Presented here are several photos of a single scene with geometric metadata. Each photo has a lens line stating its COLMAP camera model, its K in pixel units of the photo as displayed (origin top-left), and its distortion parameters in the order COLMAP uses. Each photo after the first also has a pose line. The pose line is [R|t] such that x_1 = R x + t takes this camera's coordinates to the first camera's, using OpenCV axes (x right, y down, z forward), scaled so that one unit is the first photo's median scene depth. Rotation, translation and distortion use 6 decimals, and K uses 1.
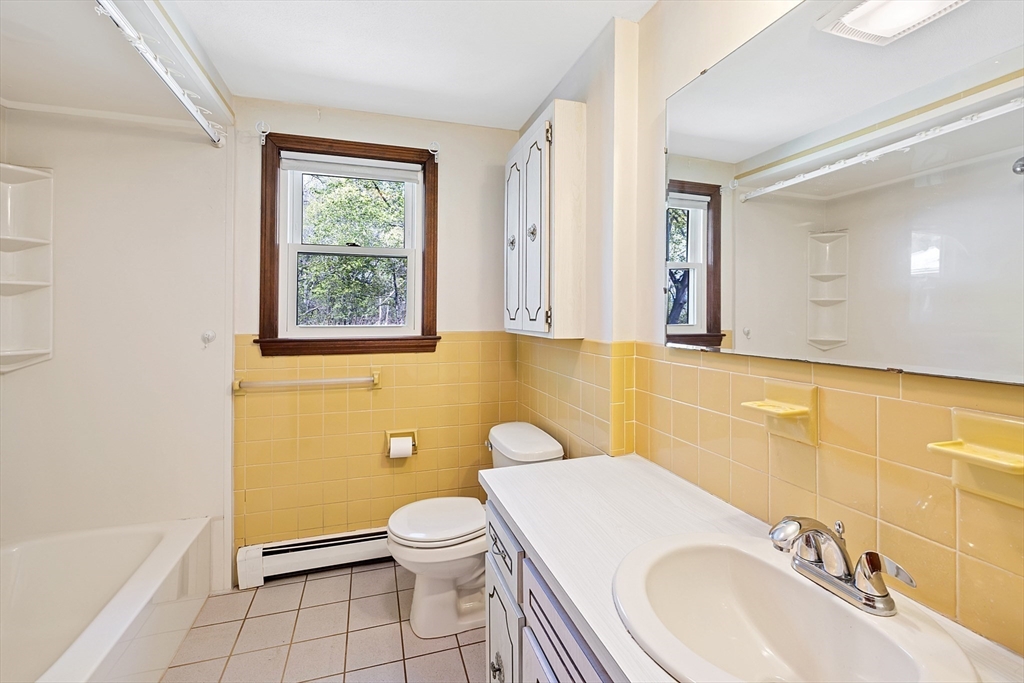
lens RADIAL K [[433.2, 0, 502.5], [0, 433.2, 332.0], [0, 0, 1]] dist [-0.001507, -0.000016]
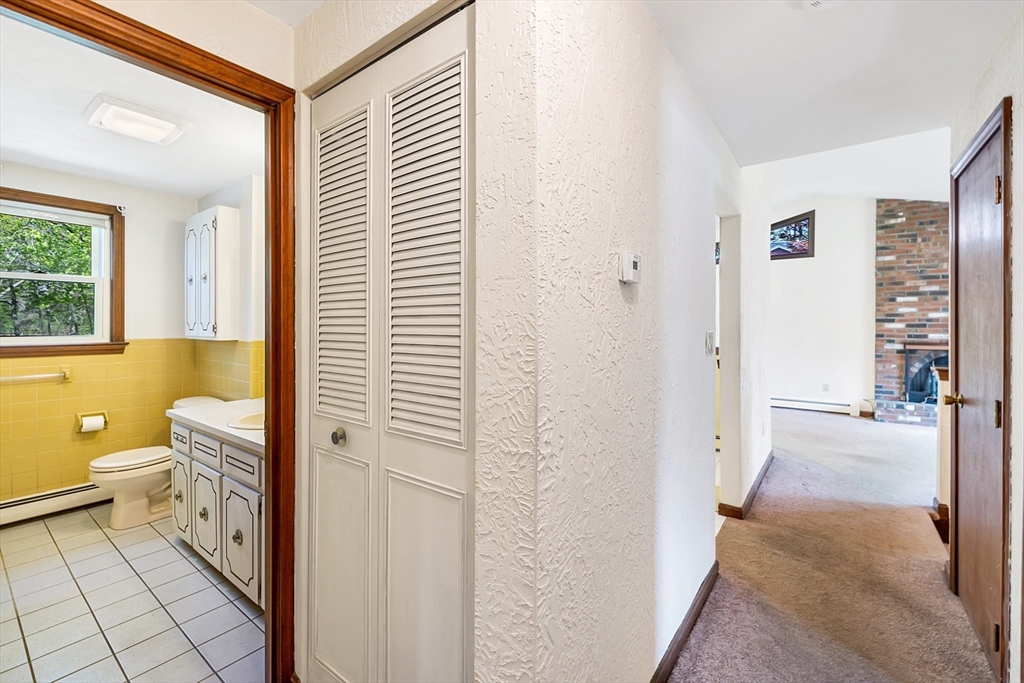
lens RADIAL K [[433.2, 0, 502.5], [0, 433.2, 332.0], [0, 0, 1]] dist [-0.001507, -0.000016]
pose [[0.814057, -0.008173, 0.580728, 0.028128], [0.021967, 0.999619, -0.016726, 0.028116], [-0.580370, 0.026373, 0.813926, -0.864961]]
